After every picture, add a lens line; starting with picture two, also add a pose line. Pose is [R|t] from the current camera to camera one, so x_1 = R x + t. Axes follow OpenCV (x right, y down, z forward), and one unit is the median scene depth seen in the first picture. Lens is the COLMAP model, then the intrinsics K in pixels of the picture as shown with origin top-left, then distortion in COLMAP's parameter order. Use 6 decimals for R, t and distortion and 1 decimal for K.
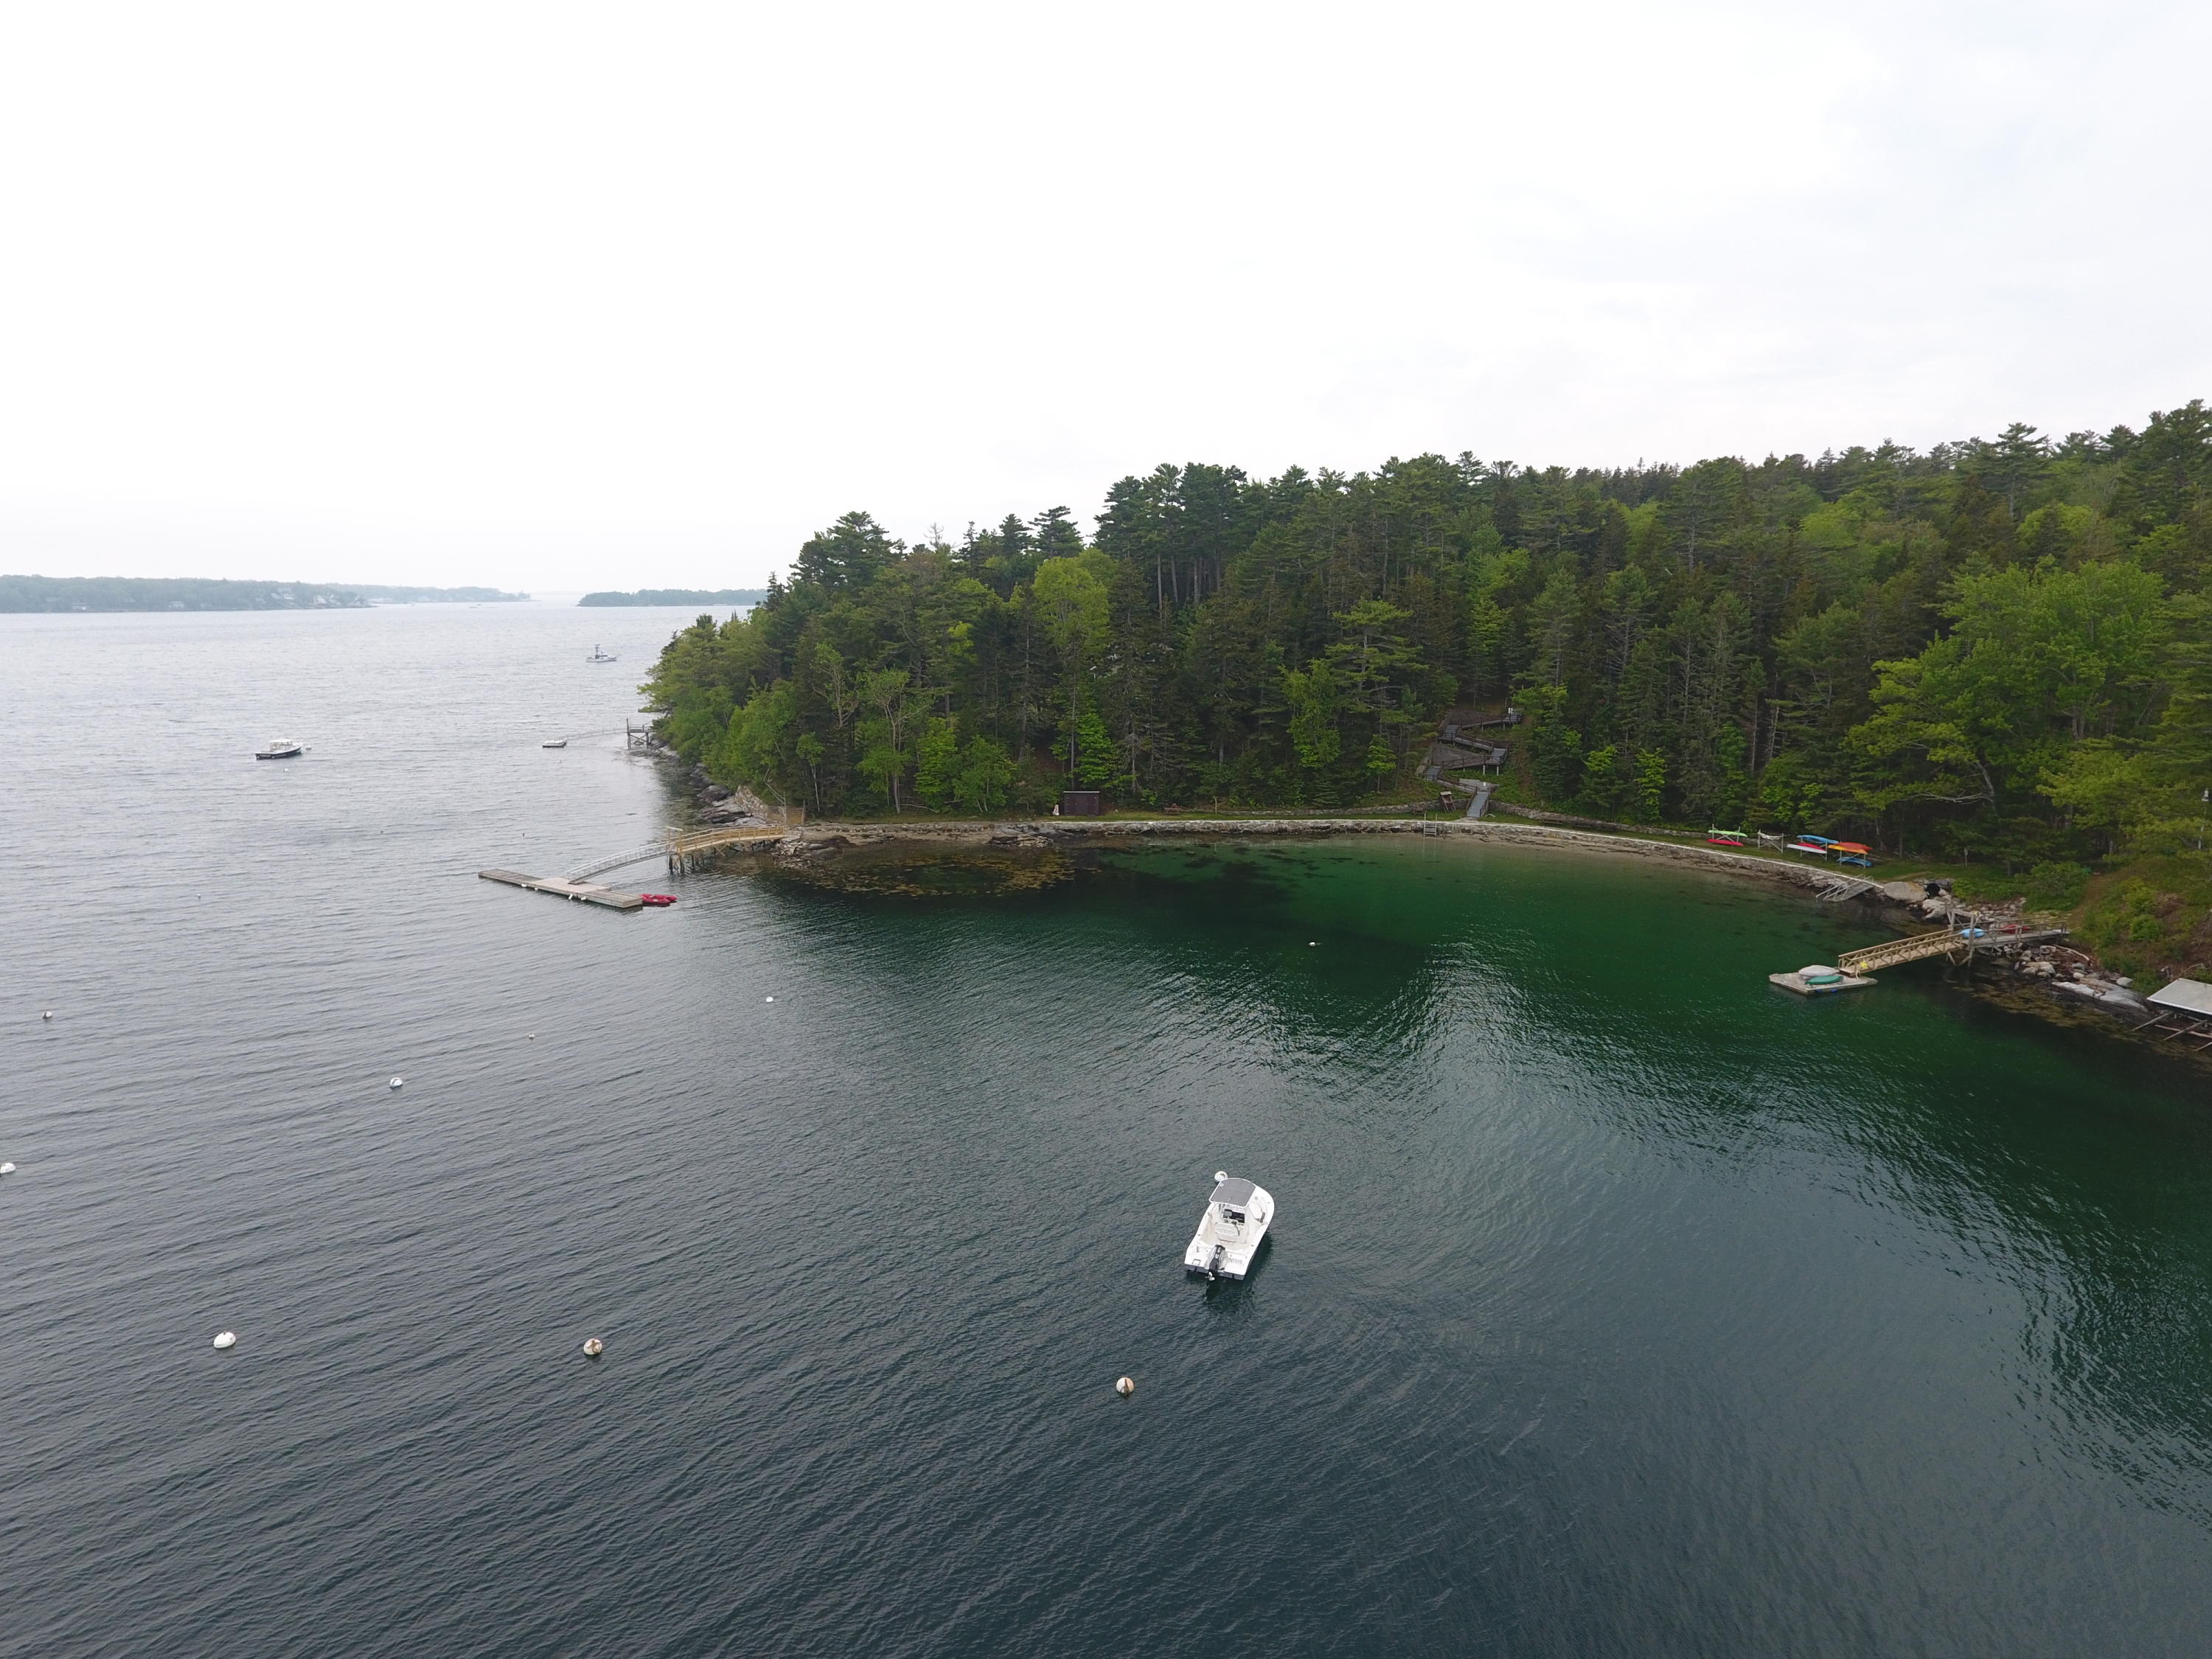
lens RADIAL K [[1294.3, 0, 1125.3], [0, 1294.3, 811.9], [0, 0, 1]] dist [-0.010729, 0.001434]
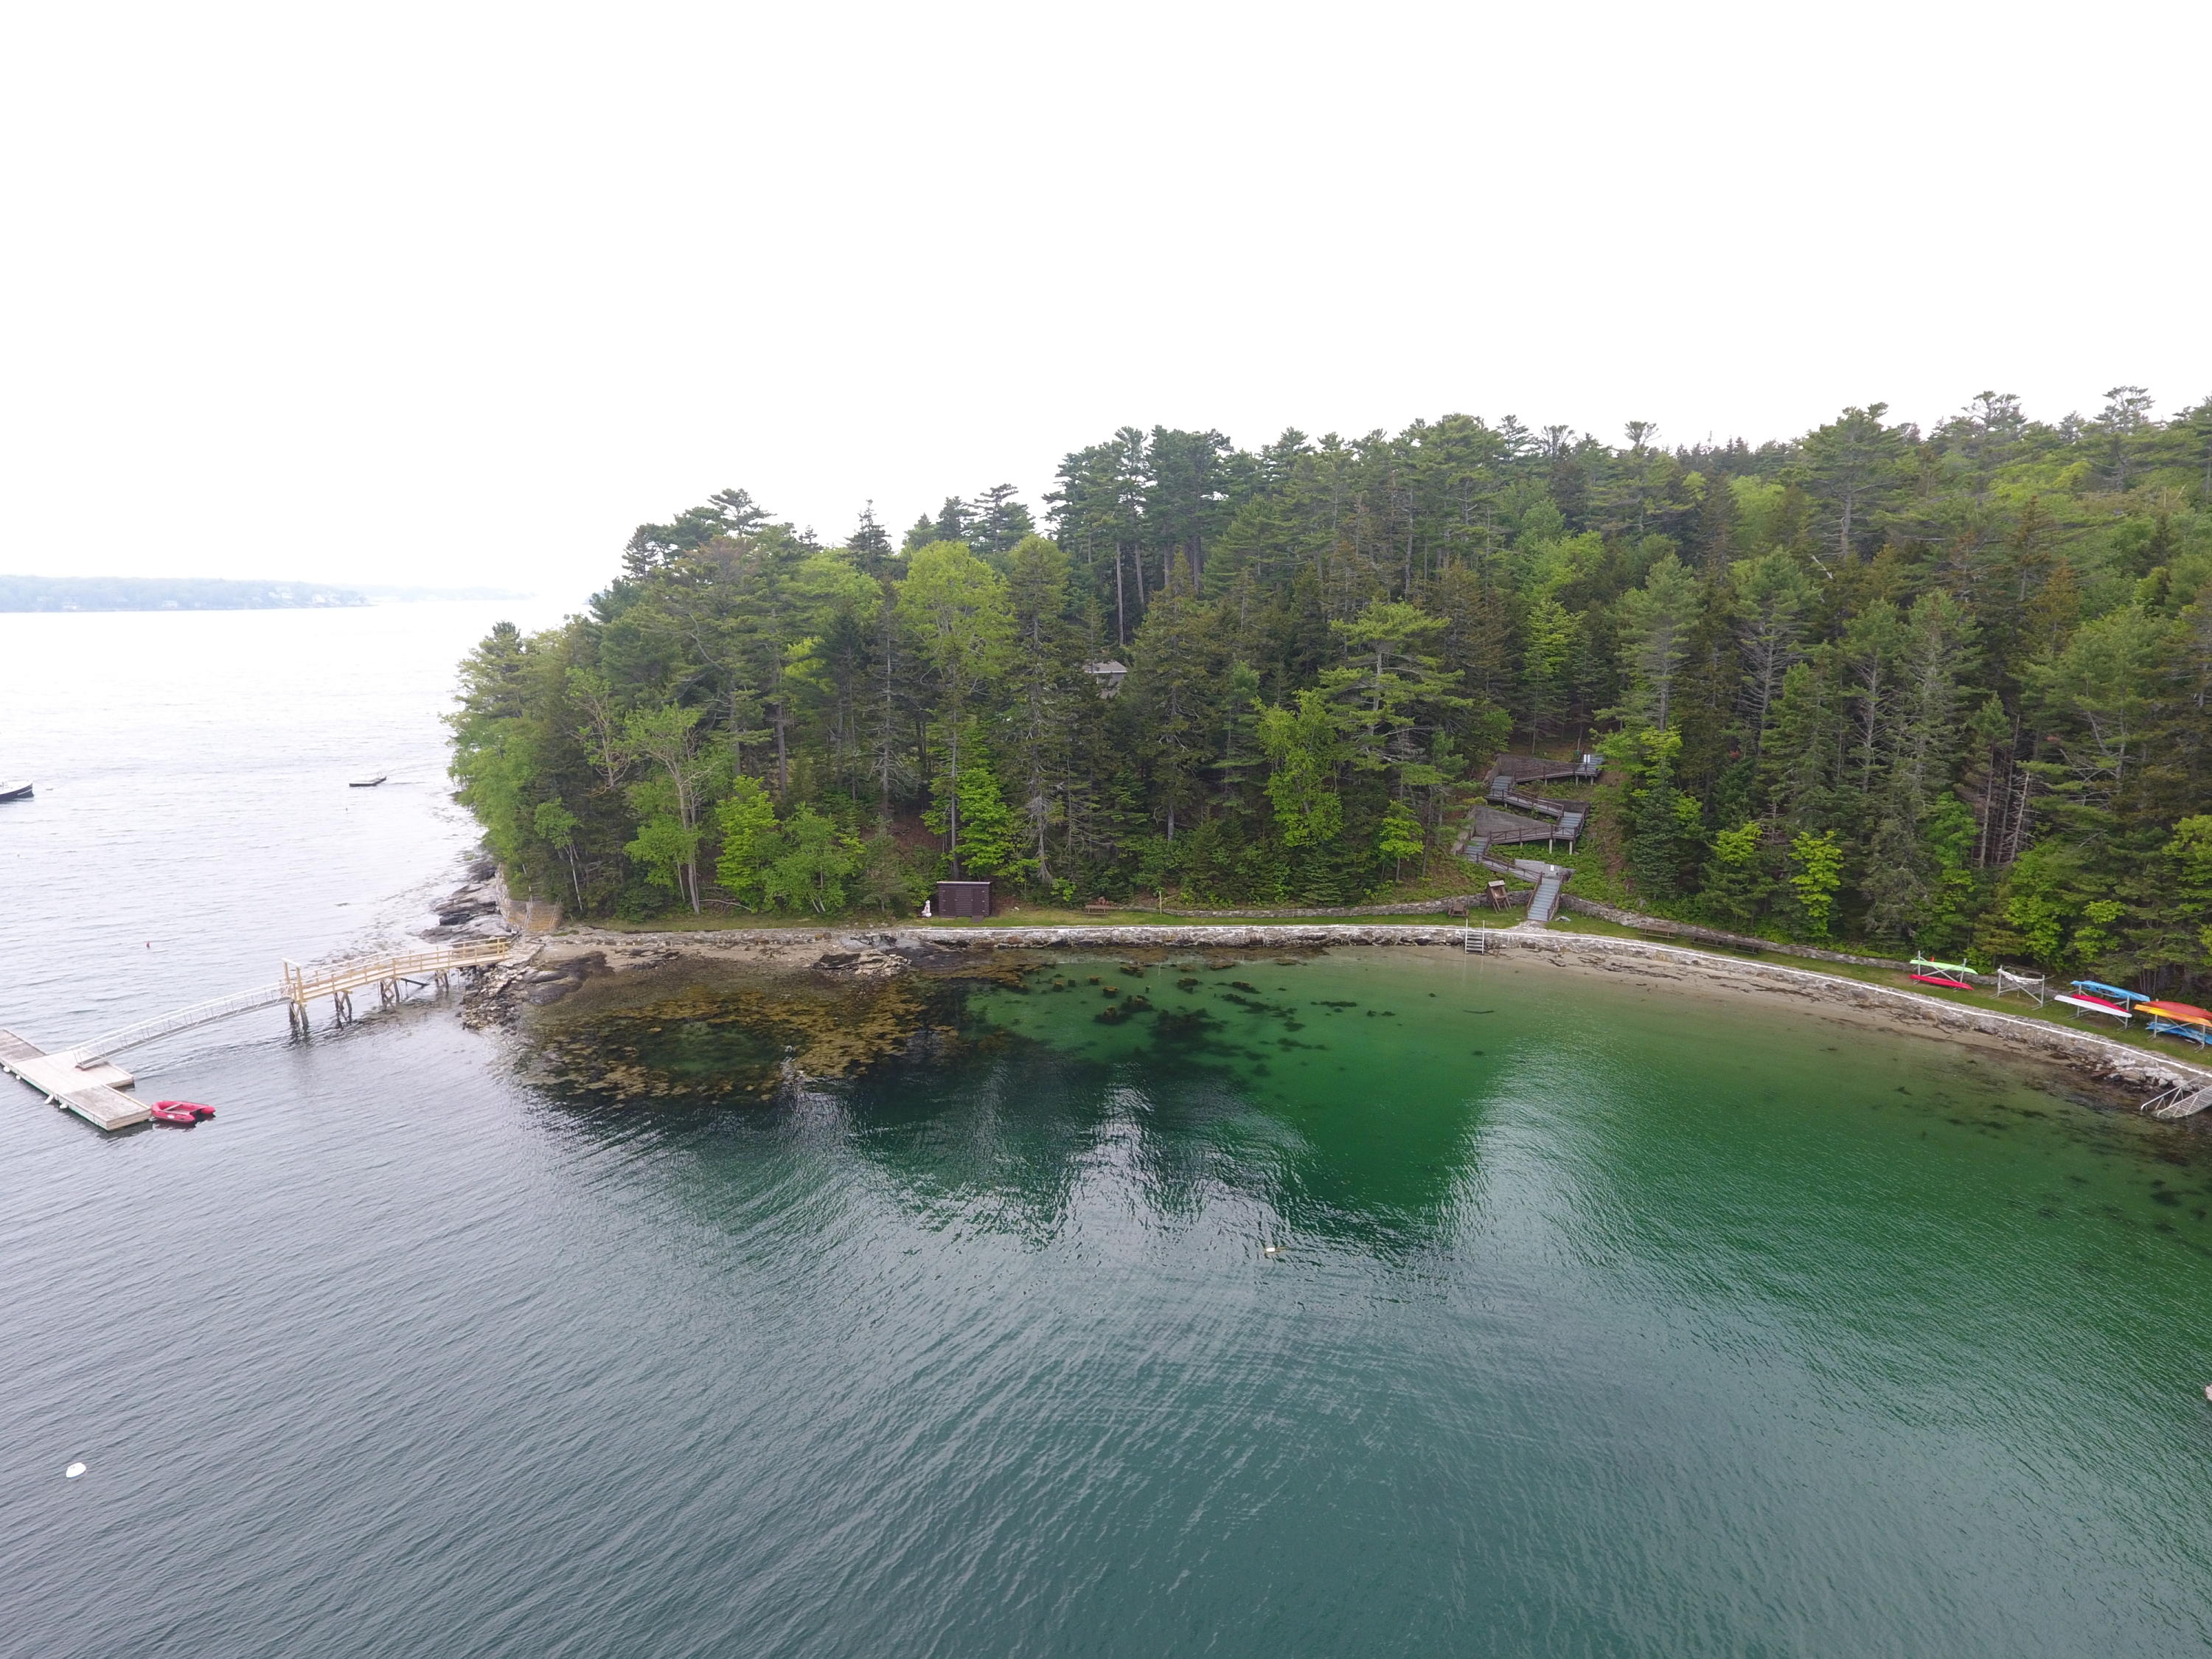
lens RADIAL K [[1294.3, 0, 1125.3], [0, 1294.3, 811.9], [0, 0, 1]] dist [-0.010729, 0.001434]
pose [[0.999868, 0.001484, -0.016154, 0.062850], [-0.001455, 0.999997, 0.001801, -0.054272], [0.016157, -0.001777, 0.999868, 0.315796]]
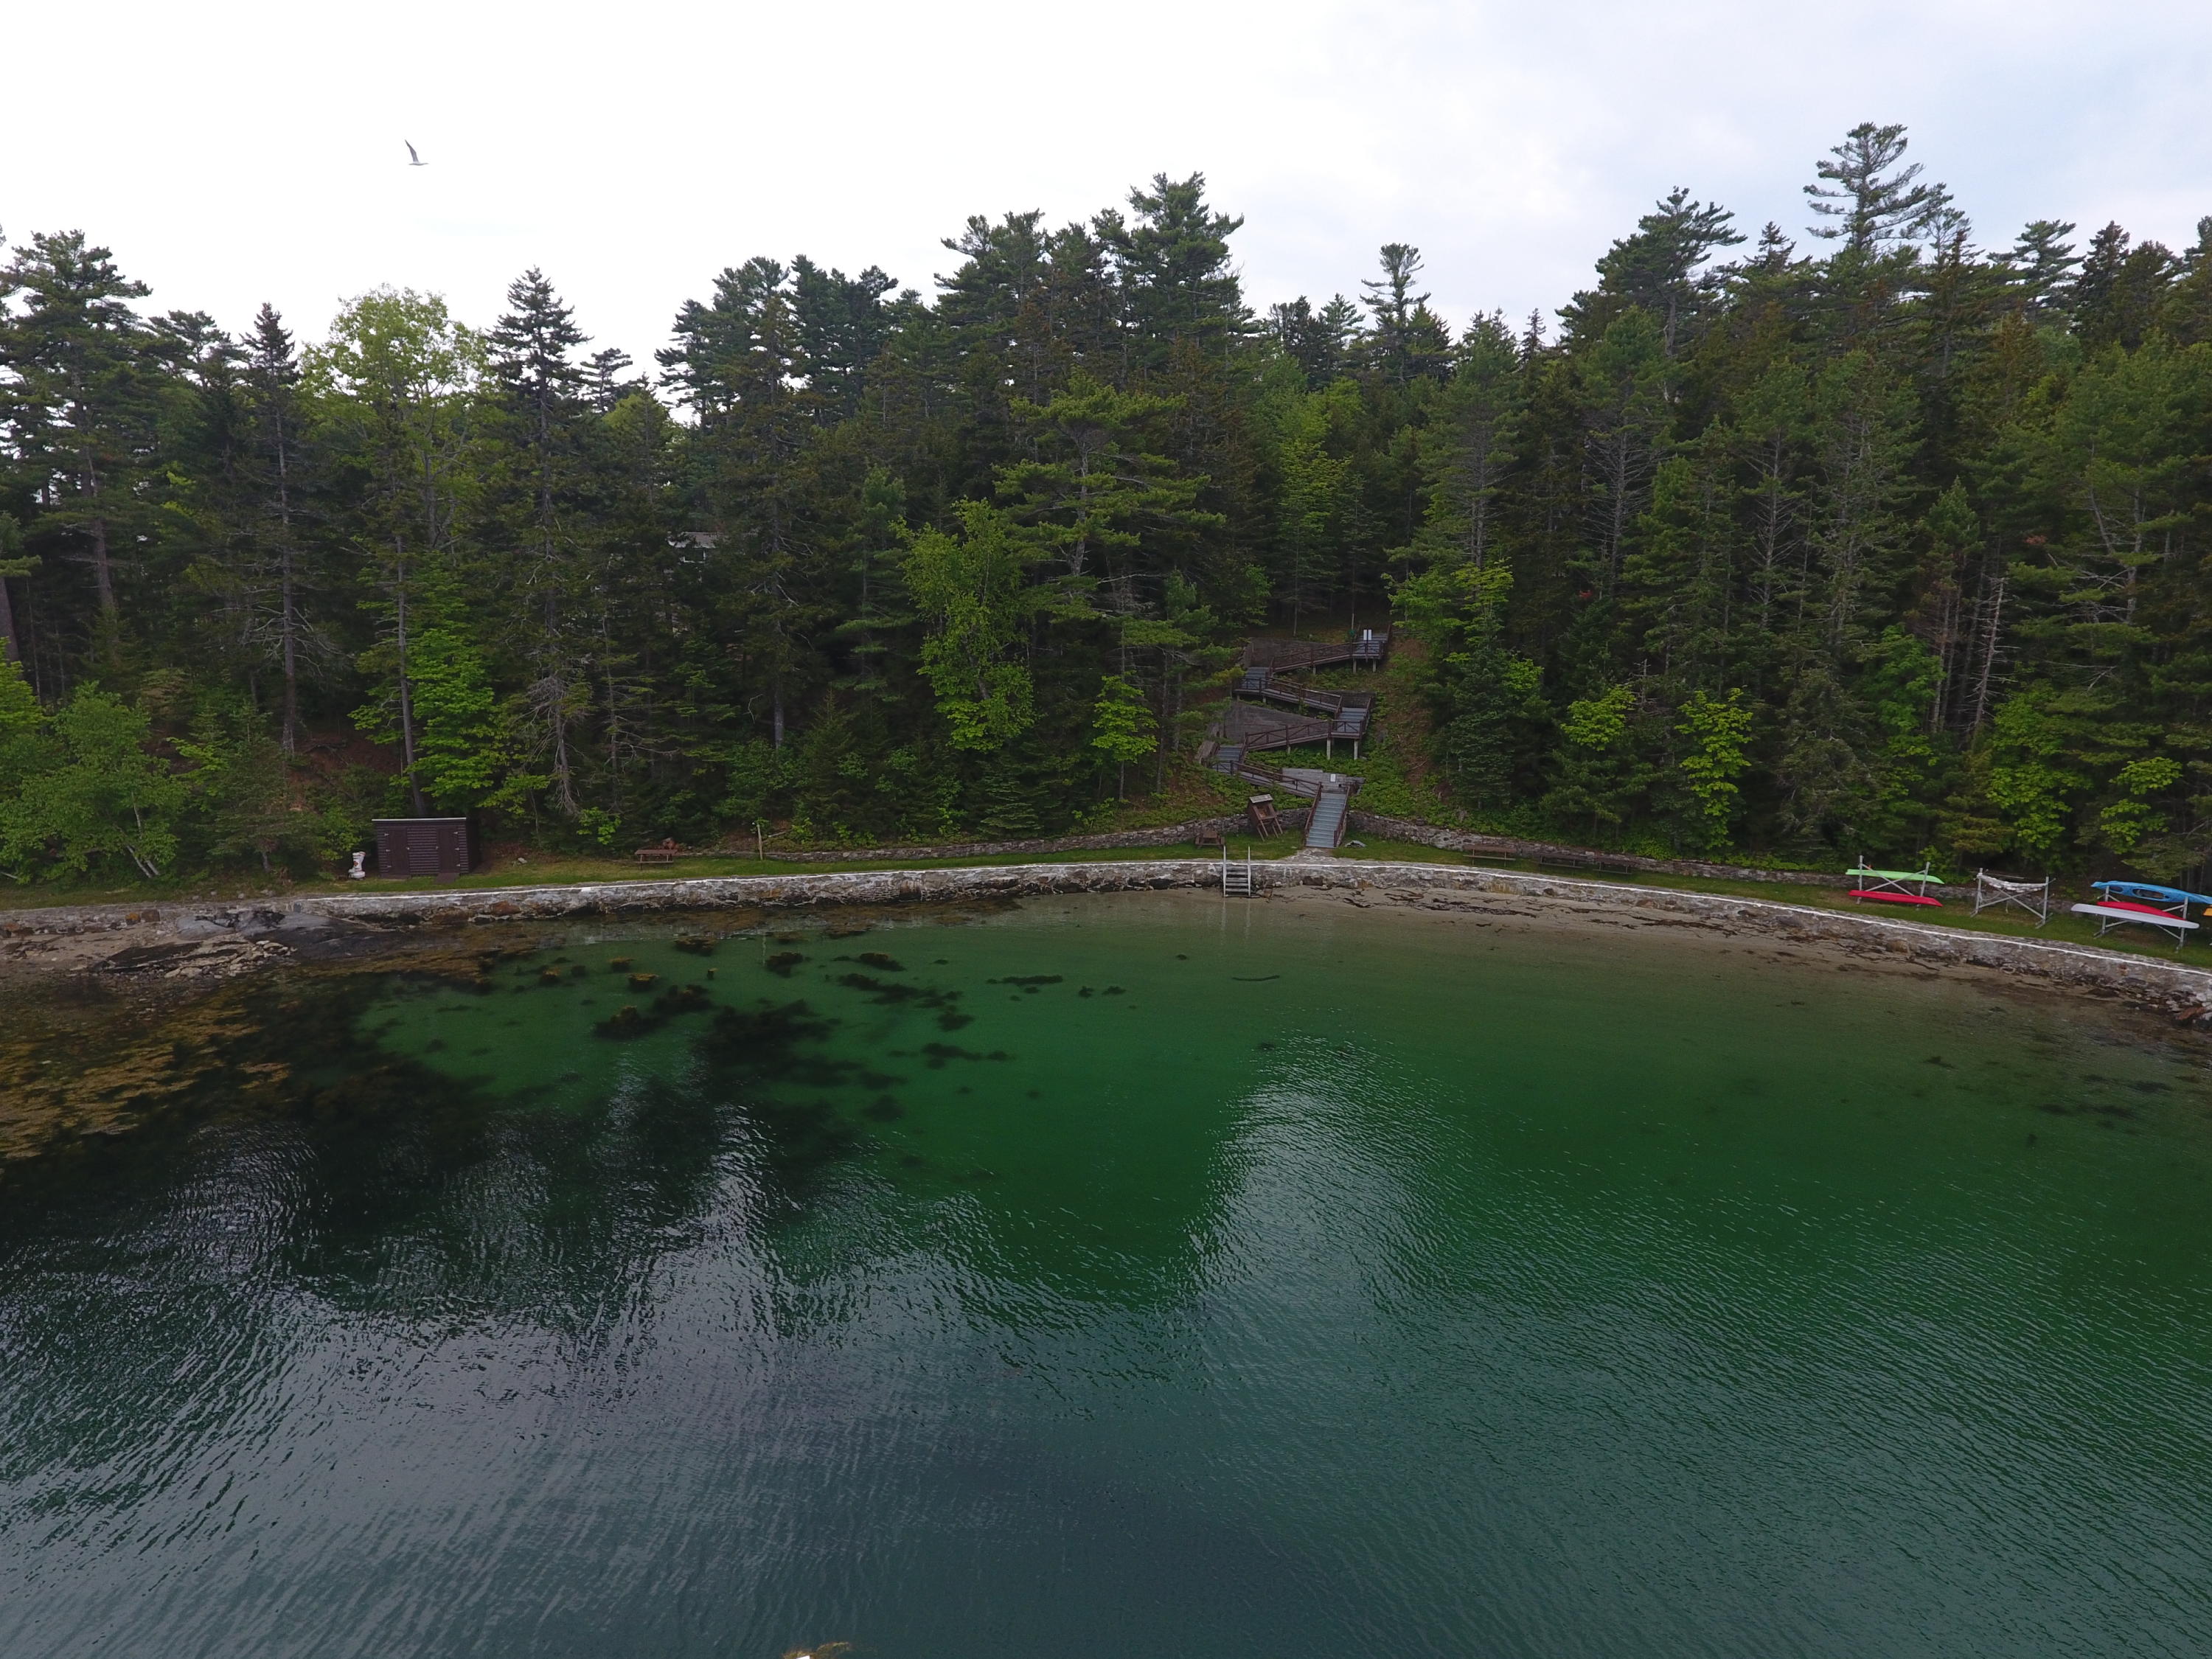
lens RADIAL K [[1294.3, 0, 1125.3], [0, 1294.3, 811.9], [0, 0, 1]] dist [-0.010729, 0.001434]
pose [[0.980422, -0.028409, 0.194849, 0.107193], [0.028036, 0.999596, 0.004672, -0.013457], [-0.194903, 0.000883, 0.980822, 0.549564]]
